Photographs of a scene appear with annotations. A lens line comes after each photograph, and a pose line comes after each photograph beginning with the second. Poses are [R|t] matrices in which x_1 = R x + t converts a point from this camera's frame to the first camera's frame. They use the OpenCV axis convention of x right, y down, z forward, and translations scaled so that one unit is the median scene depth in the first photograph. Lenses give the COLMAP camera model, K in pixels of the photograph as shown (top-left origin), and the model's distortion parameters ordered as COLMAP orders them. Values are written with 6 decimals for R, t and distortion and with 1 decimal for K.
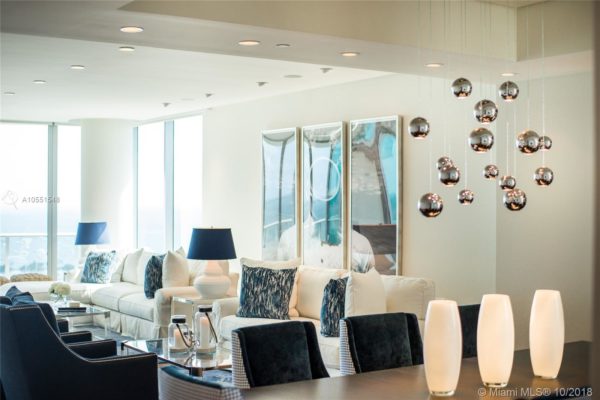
lens RADIAL K [[878.4, 0, 300.4], [0, 878.4, 174.6], [0, 0, 1]] dist [-0.139197, 0.000000]
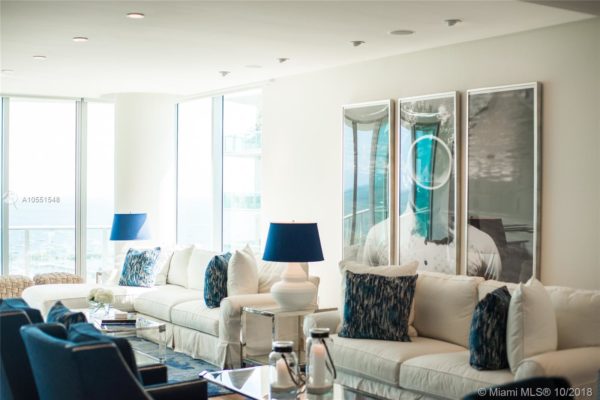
lens RADIAL K [[878.4, 0, 290.5], [0, 878.4, 186.5], [0, 0, 1]] dist [-0.139197, 0.000000]
pose [[0.999898, 0.003931, -0.013703, -0.094239], [-0.003583, 0.999673, 0.025315, 0.007542], [0.013798, -0.025263, 0.999586, 0.196313]]
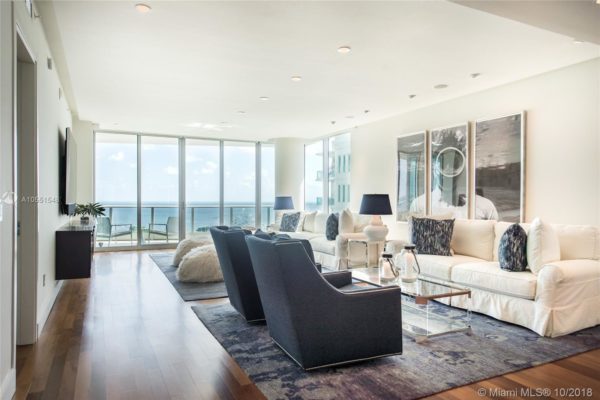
lens RADIAL K [[395.5, 0, 290.7], [0, 395.5, 202.2], [0, 0, 1]] dist [0.010183, -0.008365]
pose [[0.989339, 0.002580, -0.145610, -0.149378], [0.002511, 0.999392, 0.034769, 0.051075], [0.145611, -0.034764, 0.988731, 0.305094]]
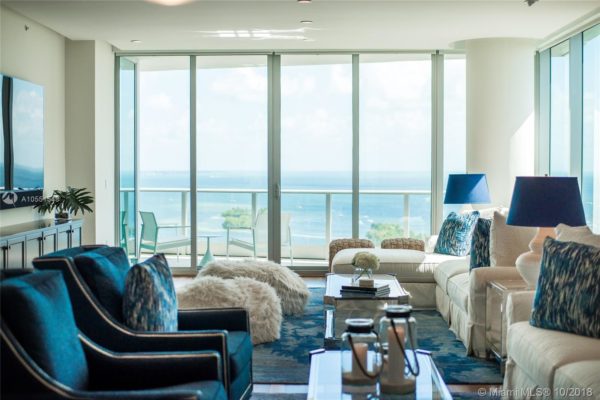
lens RADIAL K [[878.4, 0, 298.5], [0, 878.4, 198.9], [0, 0, 1]] dist [-0.139197, 0.000000]
pose [[0.810886, 0.019976, -0.584864, 0.121470], [0.019050, 0.997986, 0.060499, 0.036494], [0.584895, -0.060199, 0.808872, 0.397660]]
